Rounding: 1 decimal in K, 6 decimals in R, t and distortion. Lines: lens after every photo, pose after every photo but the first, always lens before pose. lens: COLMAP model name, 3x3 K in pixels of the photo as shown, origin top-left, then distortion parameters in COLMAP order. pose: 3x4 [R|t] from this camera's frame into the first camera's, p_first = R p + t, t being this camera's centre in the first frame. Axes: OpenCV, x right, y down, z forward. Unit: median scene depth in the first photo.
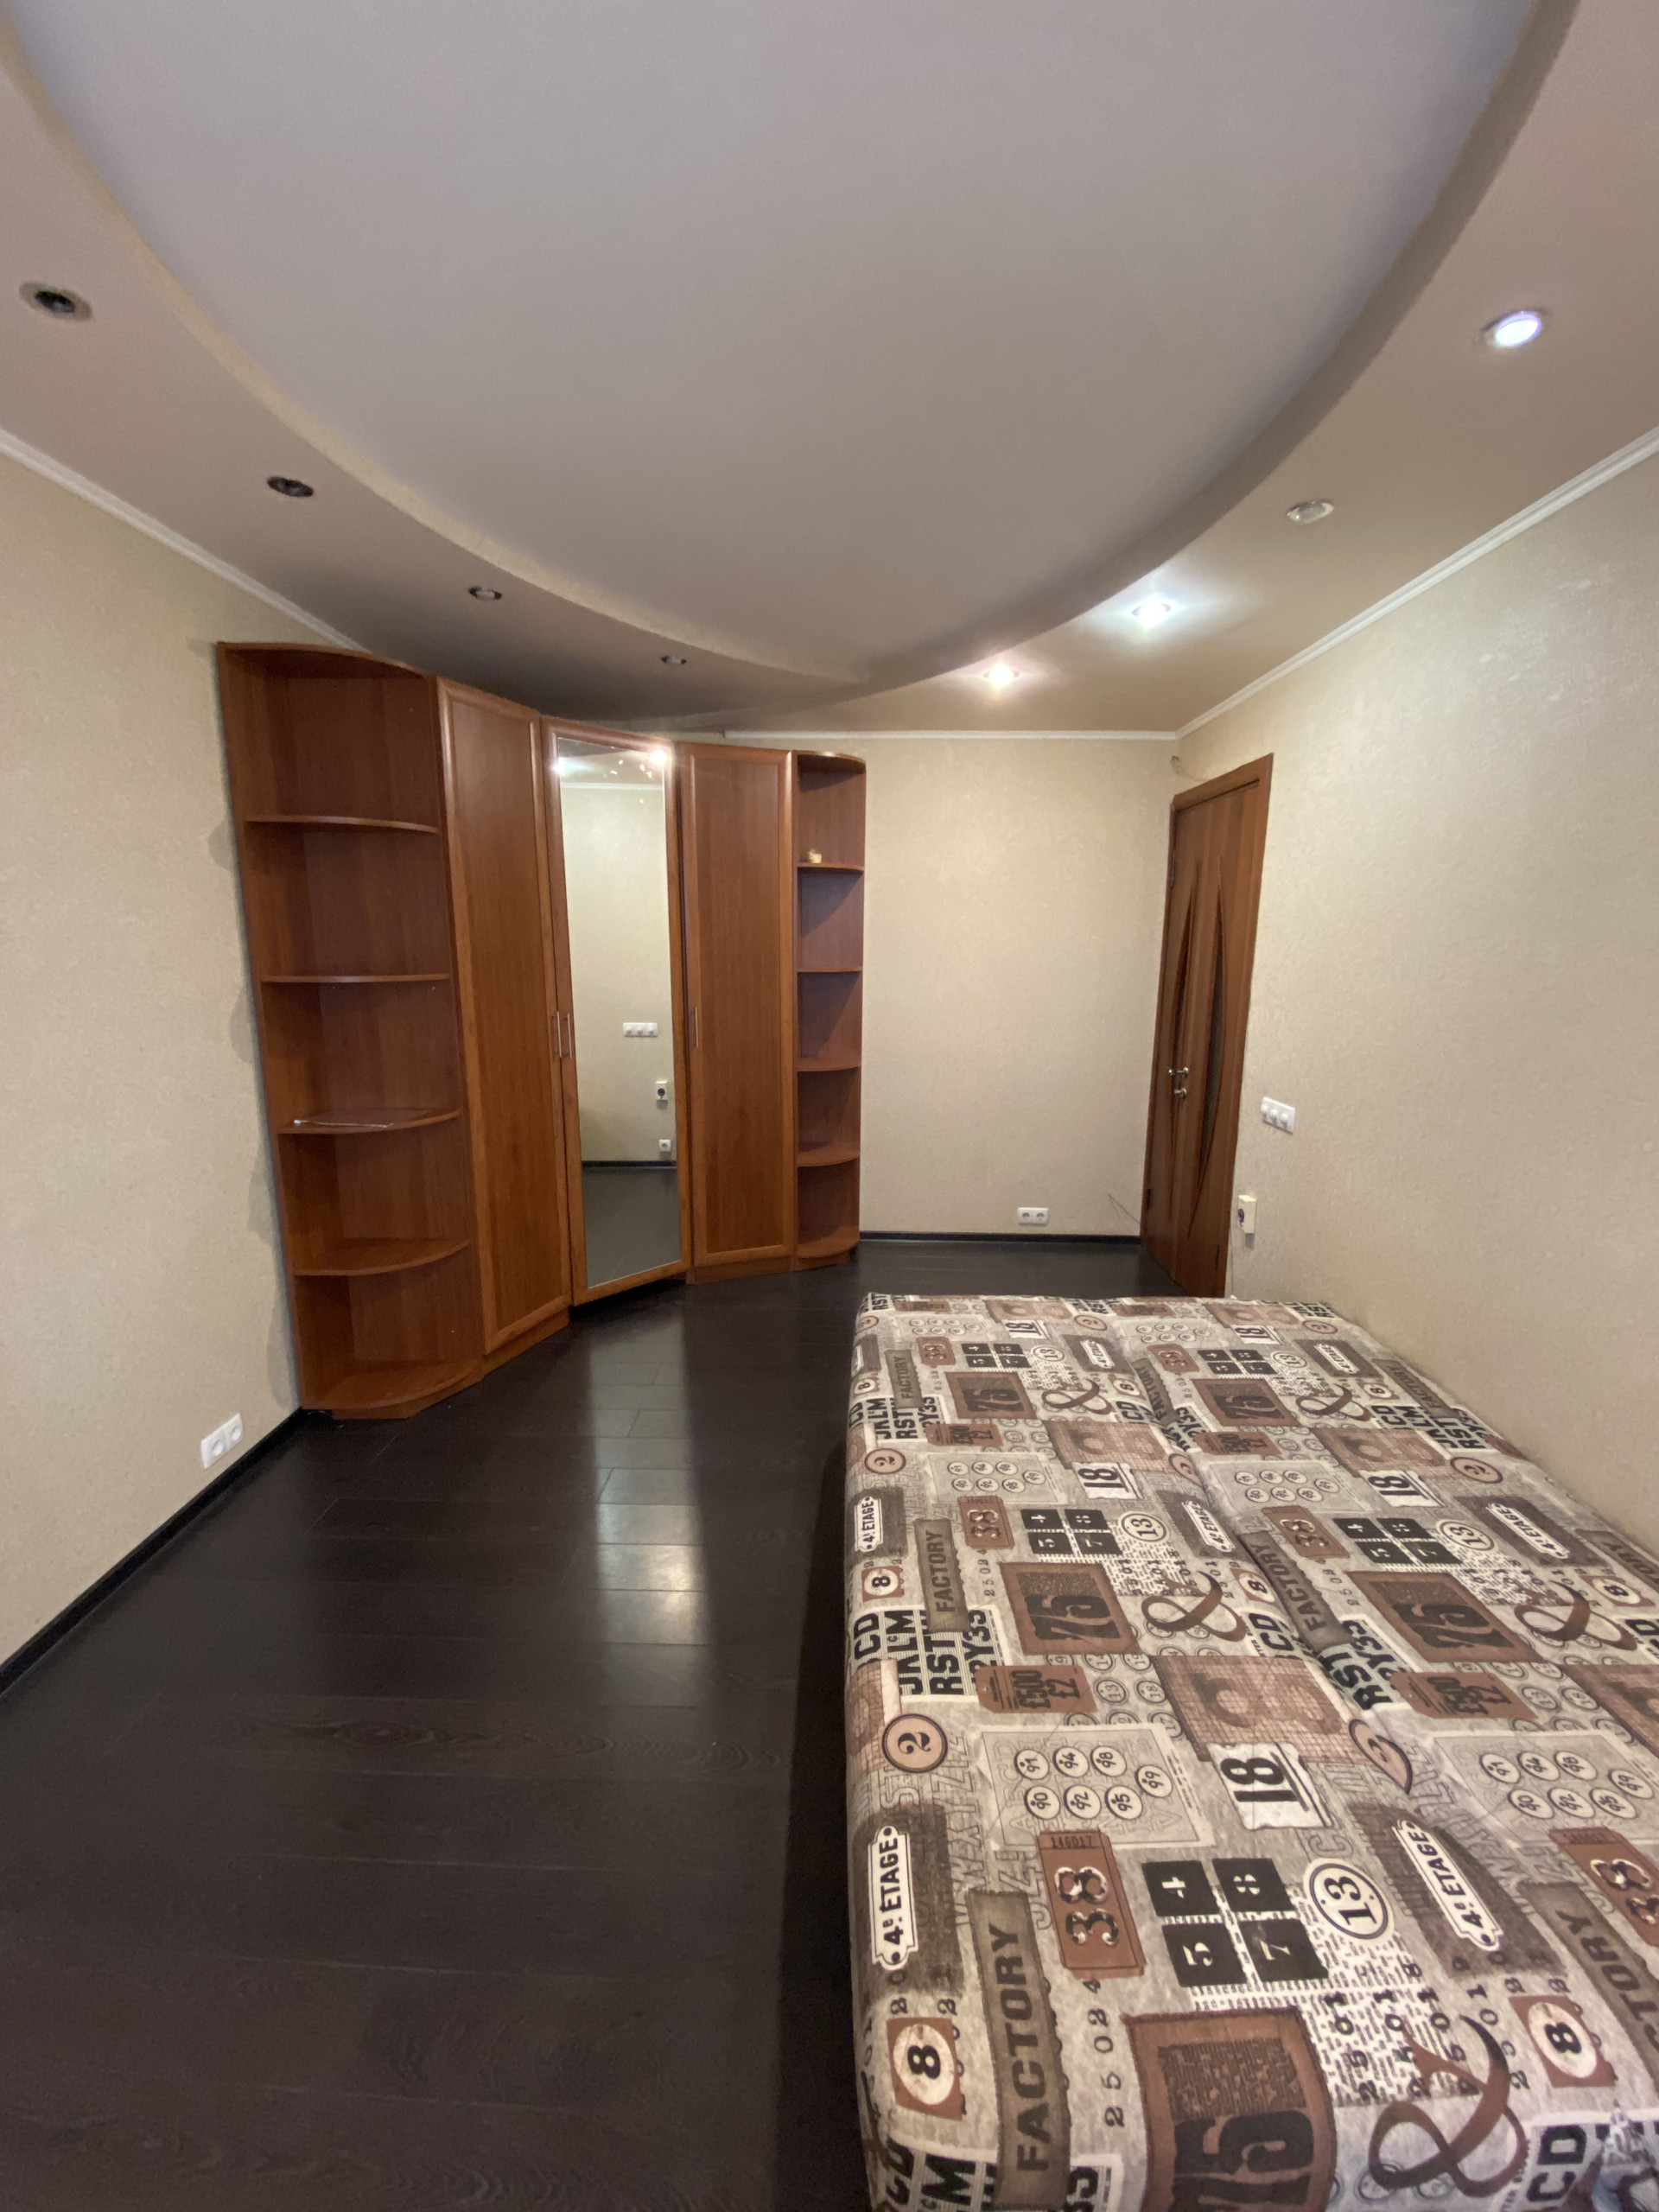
lens RADIAL K [[899.0, 0, 835.1], [0, 899.0, 1106.6], [0, 0, 1]] dist [0.029164, -0.025166]
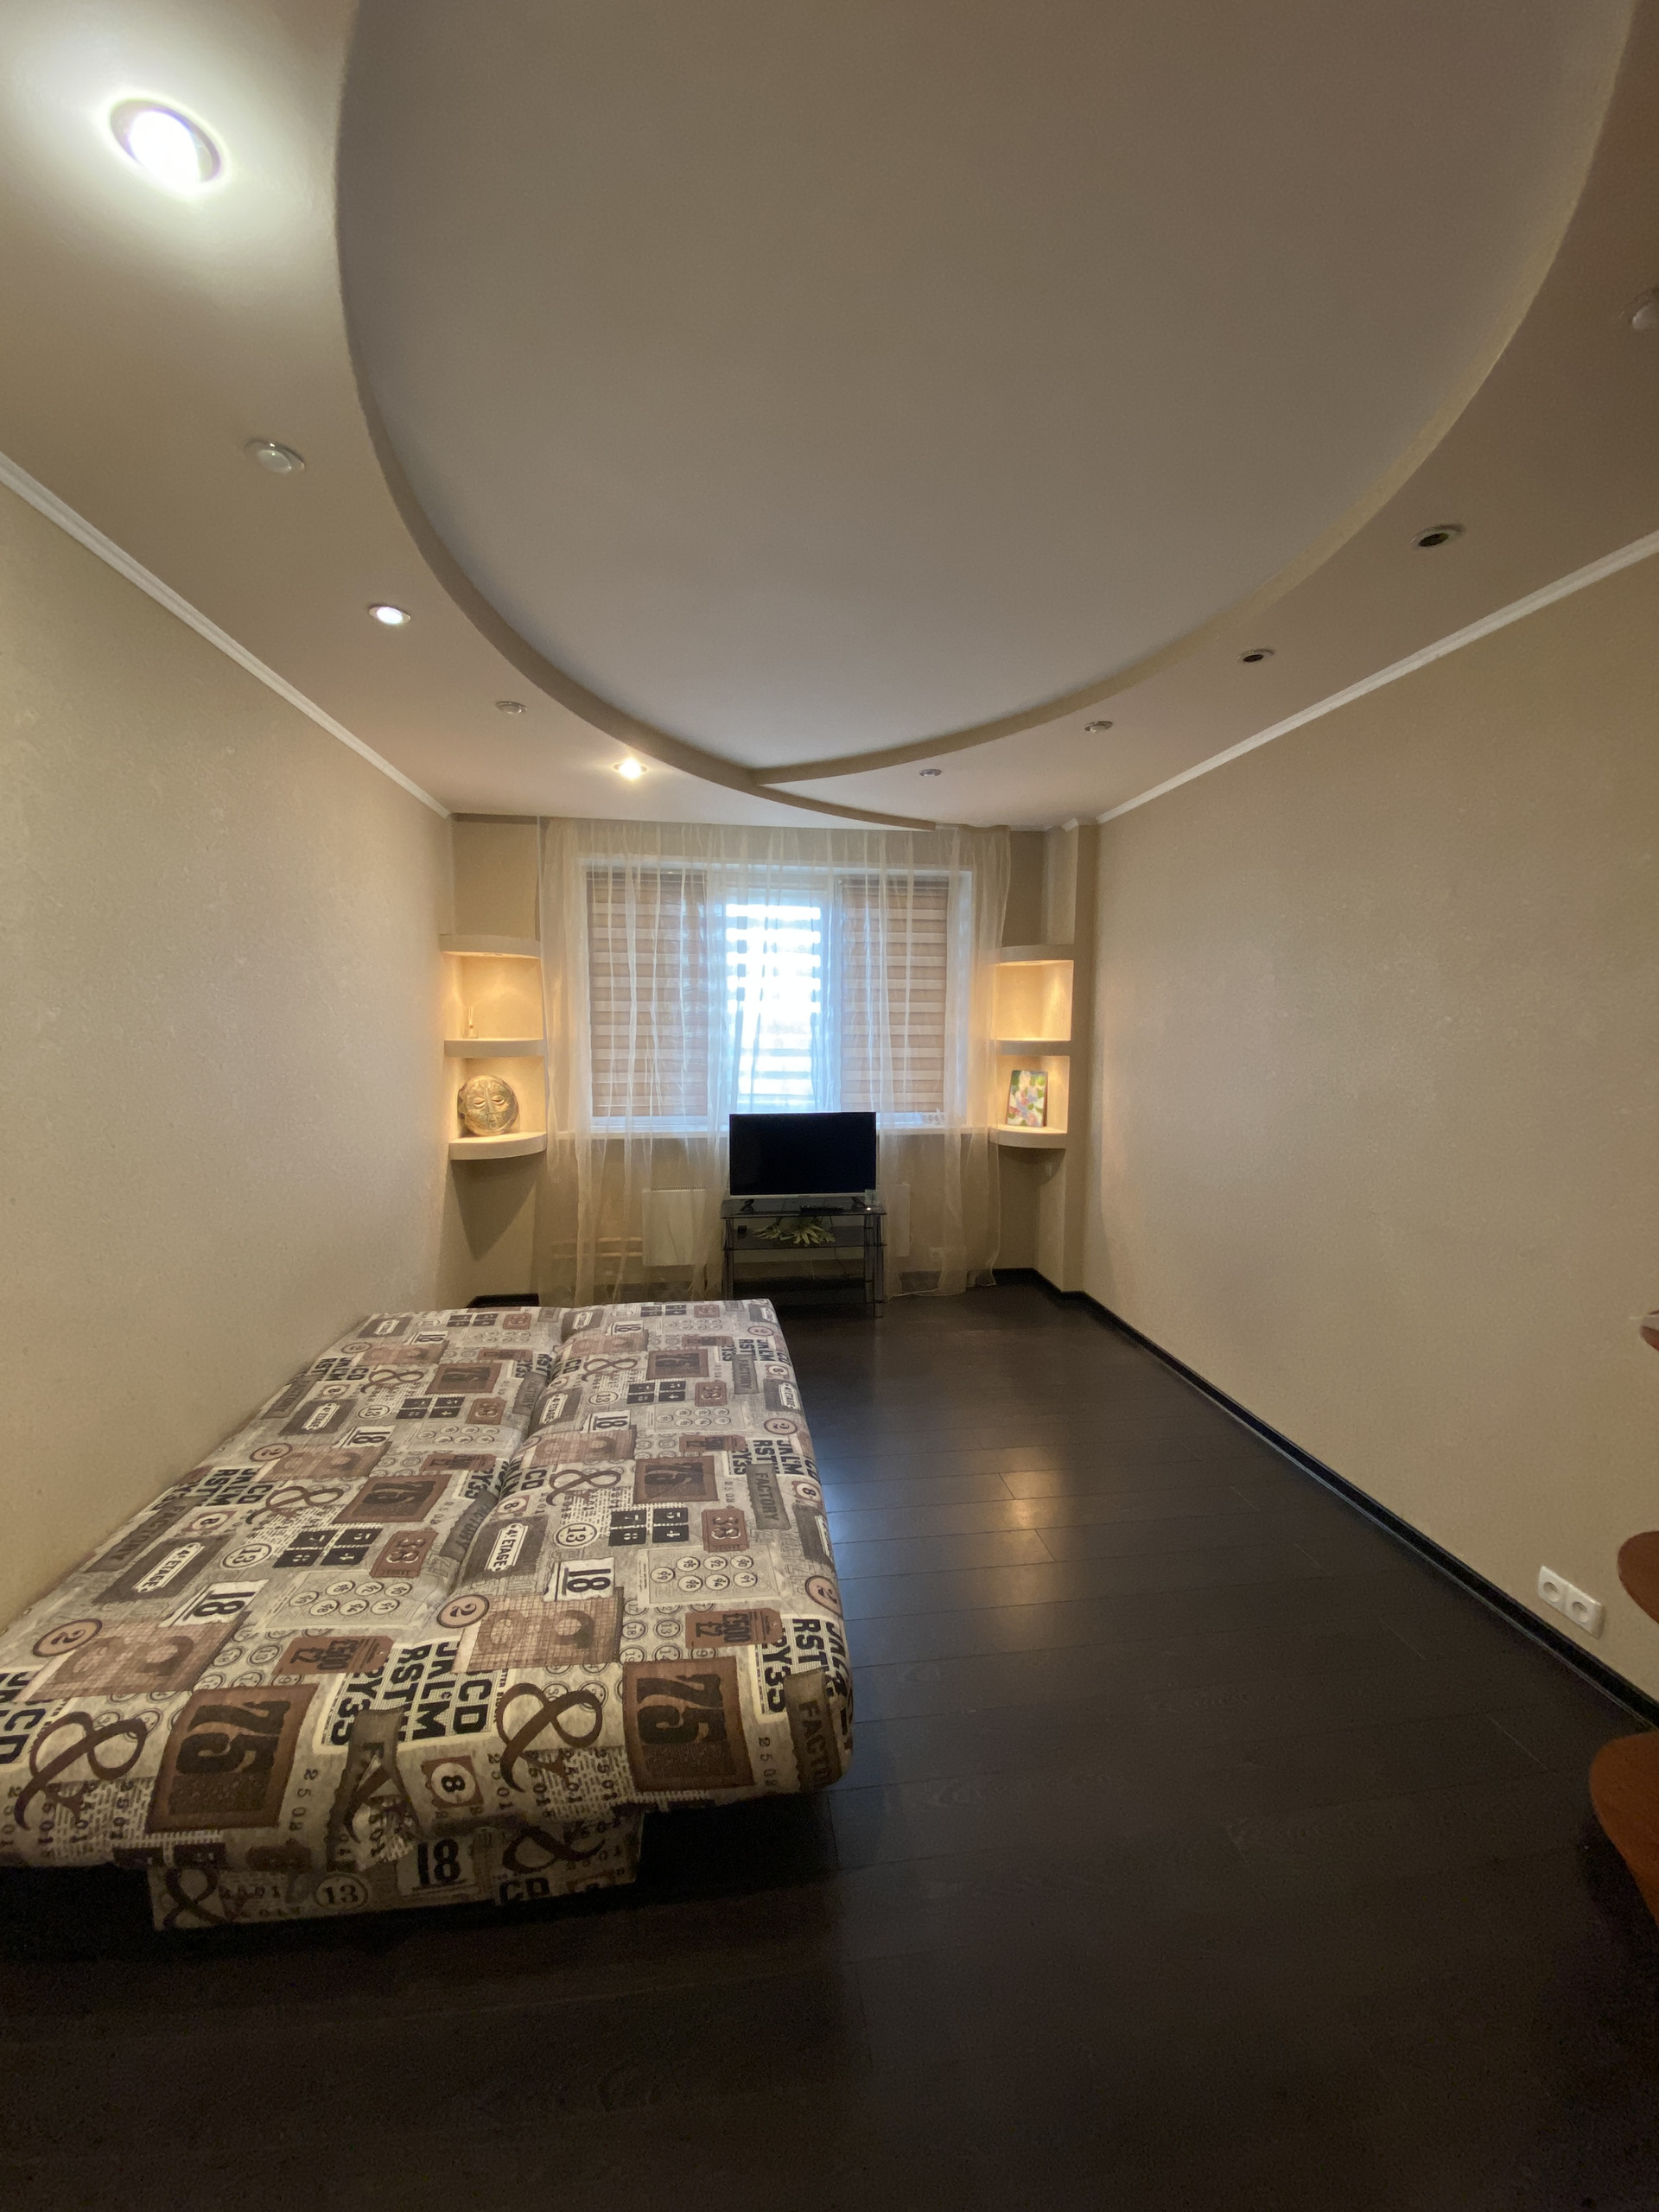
lens RADIAL K [[899.0, 0, 835.1], [0, 899.0, 1106.6], [0, 0, 1]] dist [0.029164, -0.025166]
pose [[-0.988232, 0.003526, -0.152919, 0.161289], [-0.039318, 0.960287, 0.276231, -0.351808], [0.147820, 0.278993, -0.948848, 1.968574]]
